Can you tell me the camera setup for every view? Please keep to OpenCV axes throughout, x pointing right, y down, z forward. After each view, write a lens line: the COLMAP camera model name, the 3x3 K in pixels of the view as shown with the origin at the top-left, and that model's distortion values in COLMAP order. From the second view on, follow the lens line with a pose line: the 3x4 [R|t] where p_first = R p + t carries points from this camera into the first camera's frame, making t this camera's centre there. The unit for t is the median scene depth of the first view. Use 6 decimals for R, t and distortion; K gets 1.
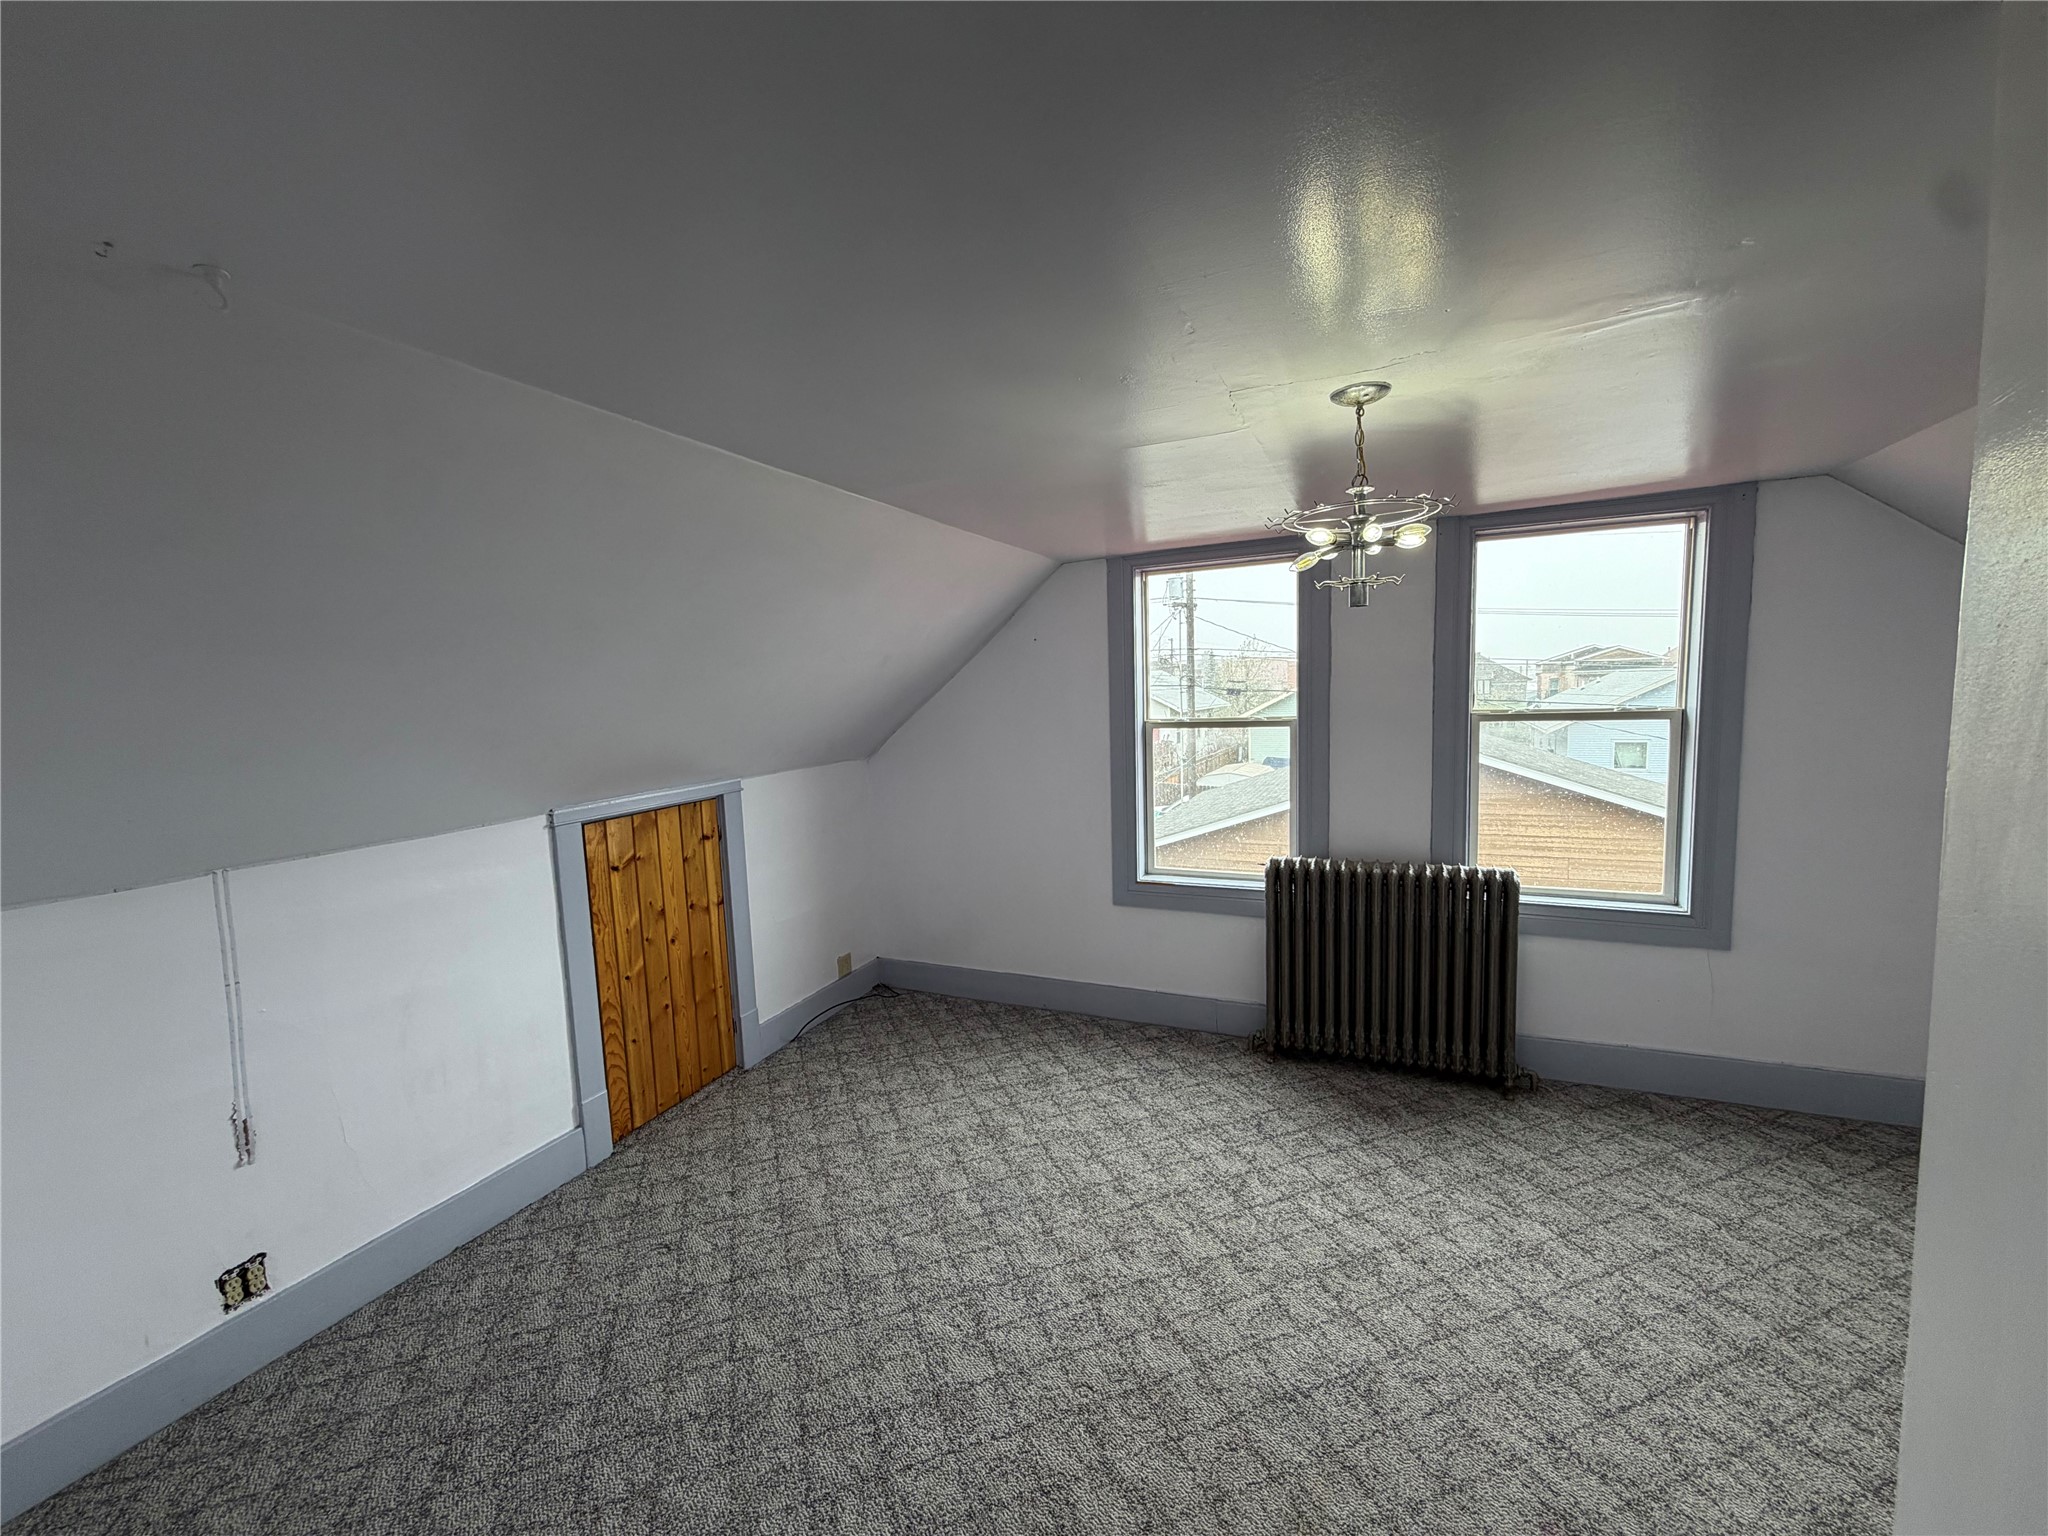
lens RADIAL K [[813.5, 0, 1035.6], [0, 813.5, 751.2], [0, 0, 1]] dist [-0.002164, 0.000194]
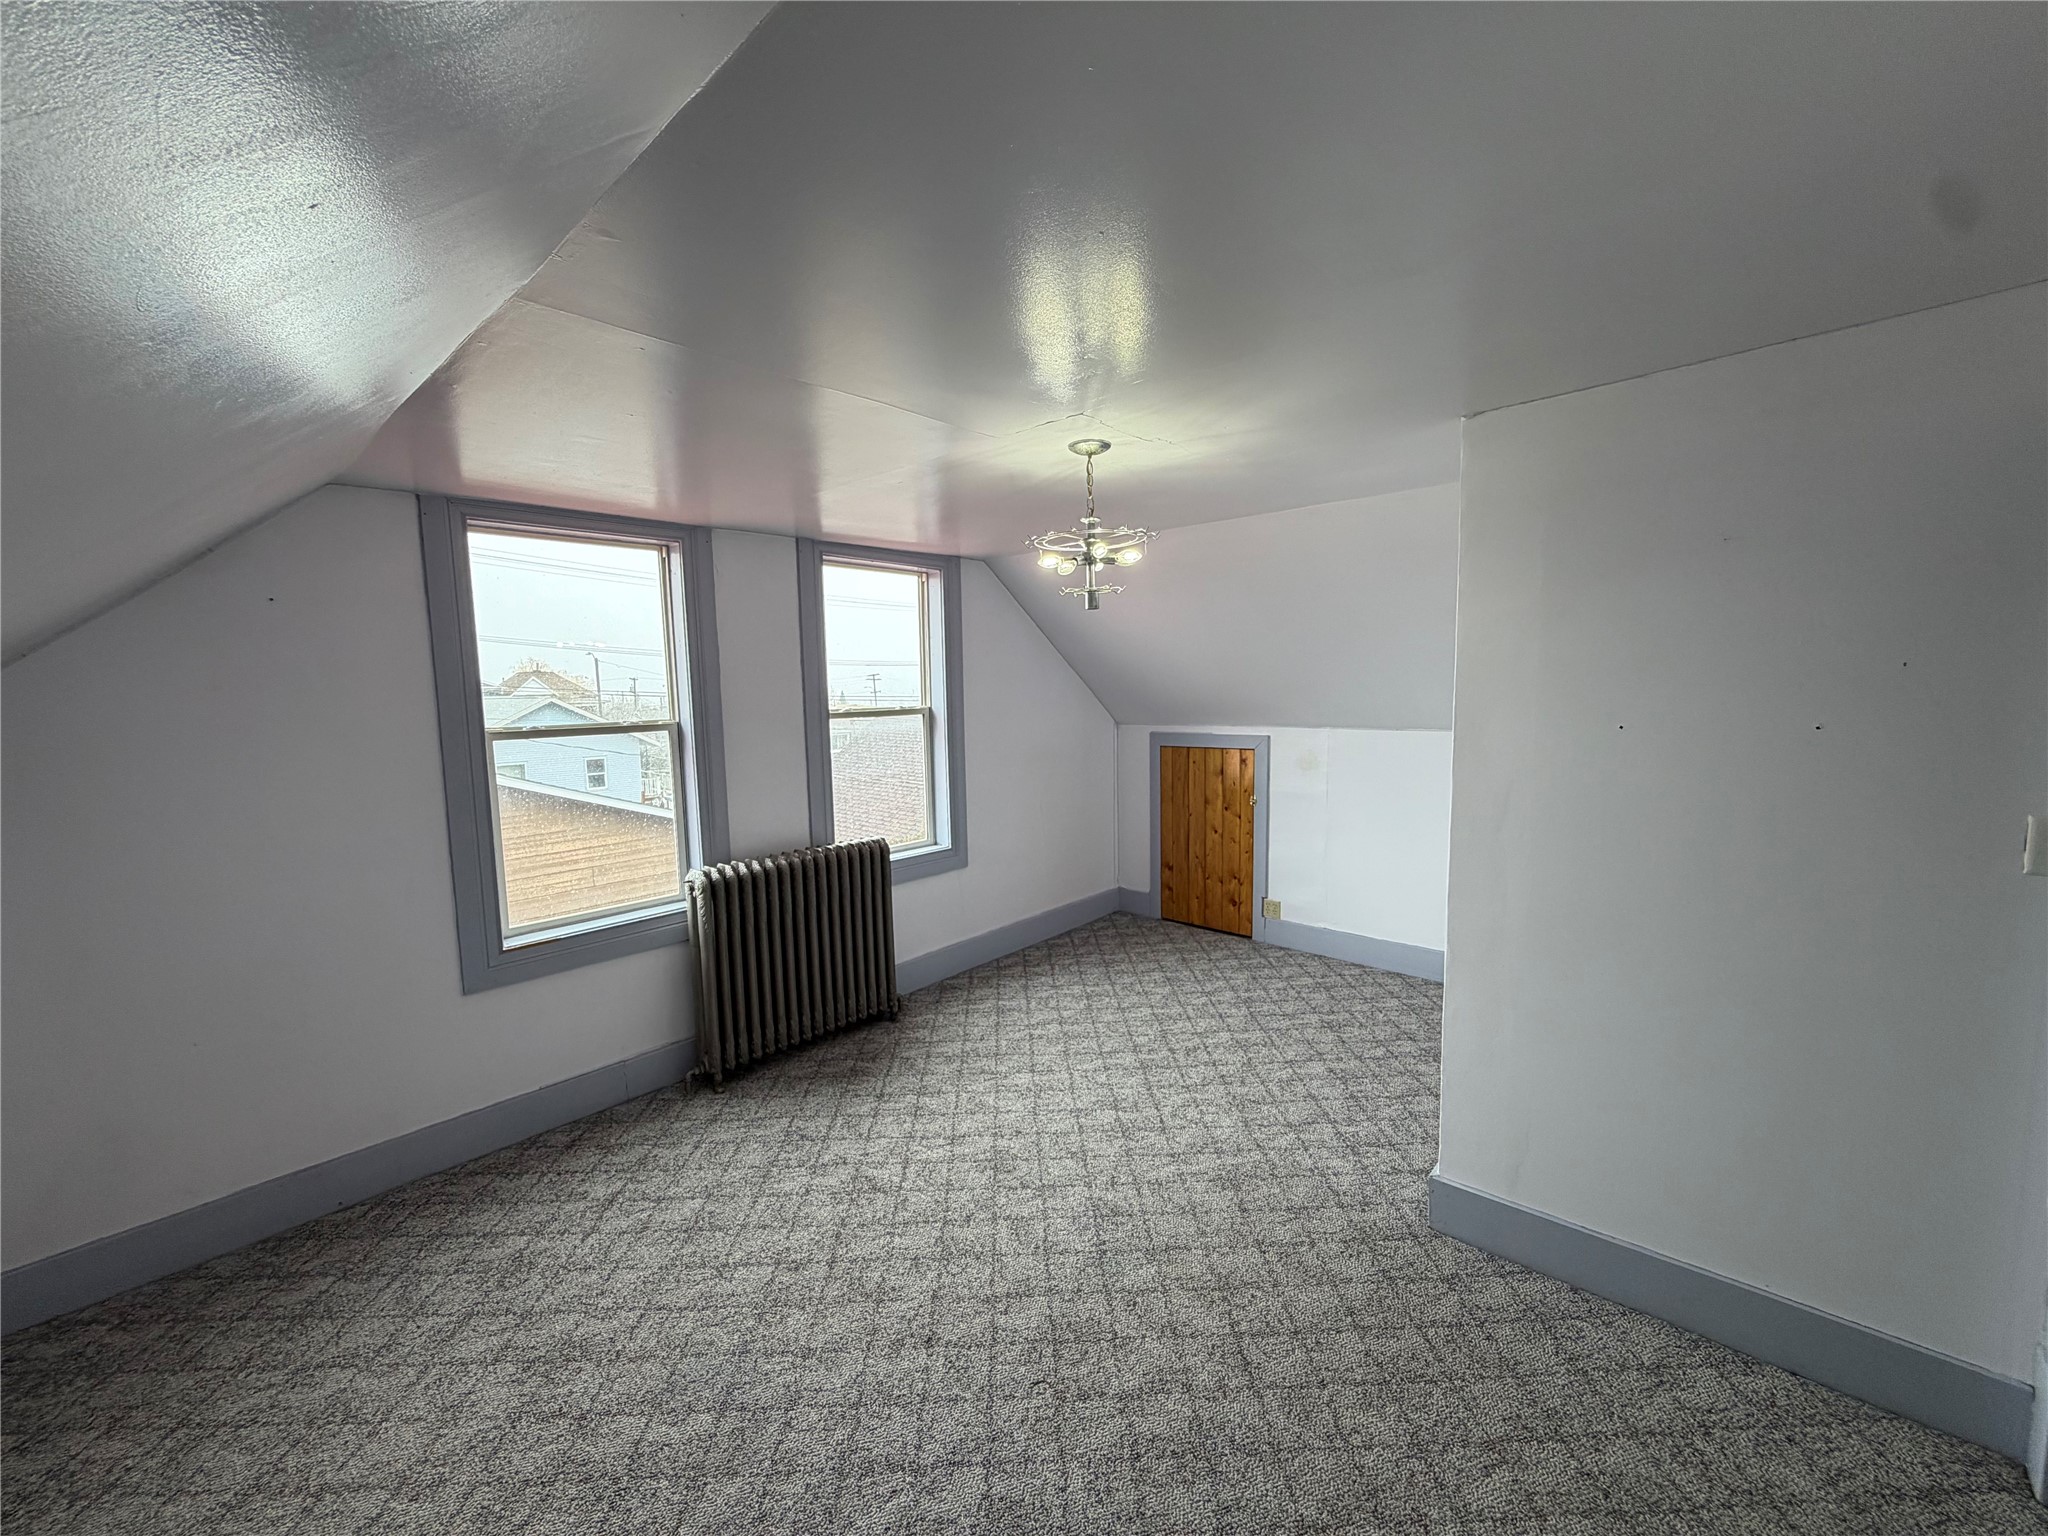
lens RADIAL K [[813.5, 0, 1003.5], [0, 813.5, 756.7], [0, 0, 1]] dist [-0.002164, 0.000194]
pose [[0.326633, -0.056636, 0.943453, -0.515616], [0.083616, 0.996021, 0.030843, 0.002905], [-0.941445, 0.068814, 0.330069, 0.418944]]
